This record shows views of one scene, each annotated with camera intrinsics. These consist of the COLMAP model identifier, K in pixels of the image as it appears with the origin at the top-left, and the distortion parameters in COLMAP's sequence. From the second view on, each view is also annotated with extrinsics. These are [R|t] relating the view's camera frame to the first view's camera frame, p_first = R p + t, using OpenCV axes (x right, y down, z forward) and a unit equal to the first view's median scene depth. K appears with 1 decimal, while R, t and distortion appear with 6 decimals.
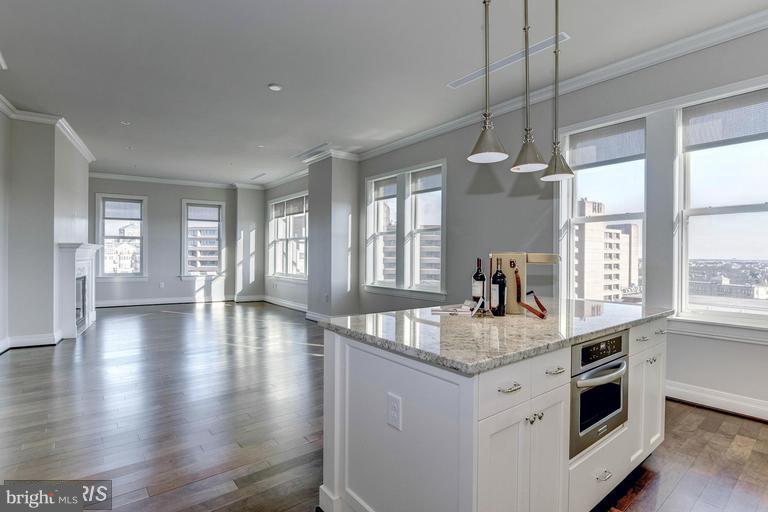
lens RADIAL K [[368.5, 0, 380.5], [0, 368.5, 257.3], [0, 0, 1]] dist [0.003227, -0.009273]
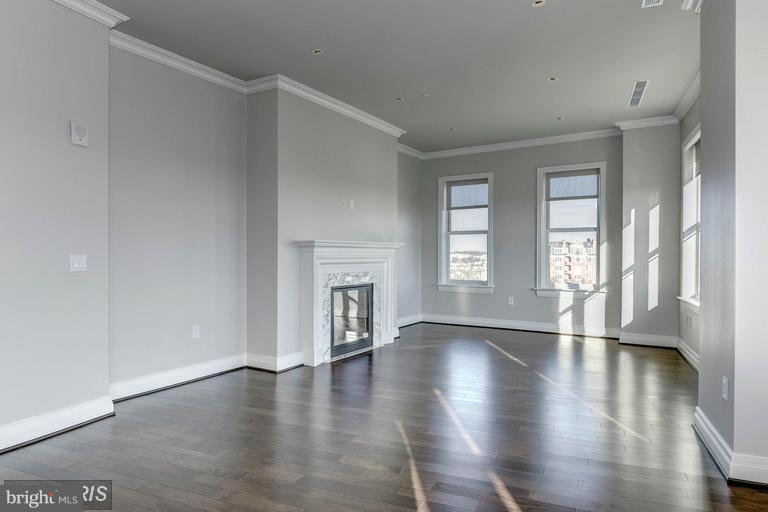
lens RADIAL K [[474.2, 0, 385.2], [0, 474.2, 254.6], [0, 0, 1]] dist [0.000583, -0.000315]
pose [[0.489779, -0.009180, -0.871798, 0.048848], [-0.001113, 0.999937, -0.011154, 0.001423], [0.871846, 0.006433, 0.489738, 0.384785]]
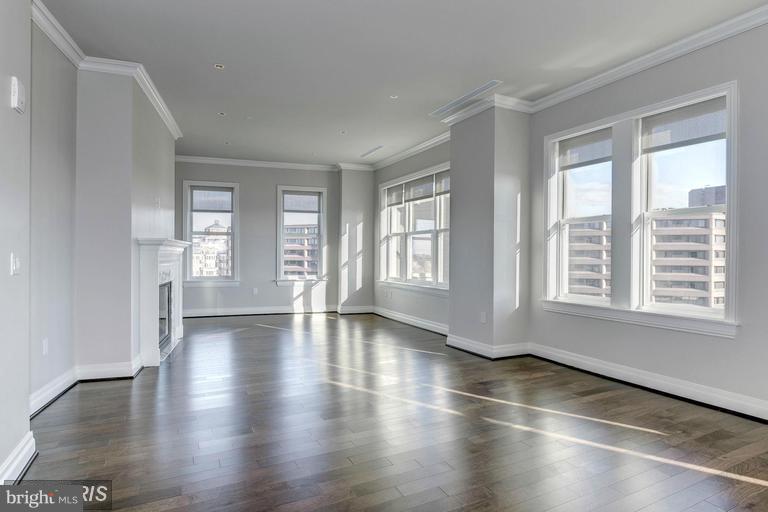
lens RADIAL K [[414.4, 0, 384.0], [0, 414.4, 256.0], [0, 0, 1]] dist [0.014457, -0.000415]
pose [[0.978300, -0.000602, -0.207191, -0.124556], [0.000263, 0.999999, -0.001664, -0.001169], [0.207191, 0.001574, 0.978299, 0.161251]]
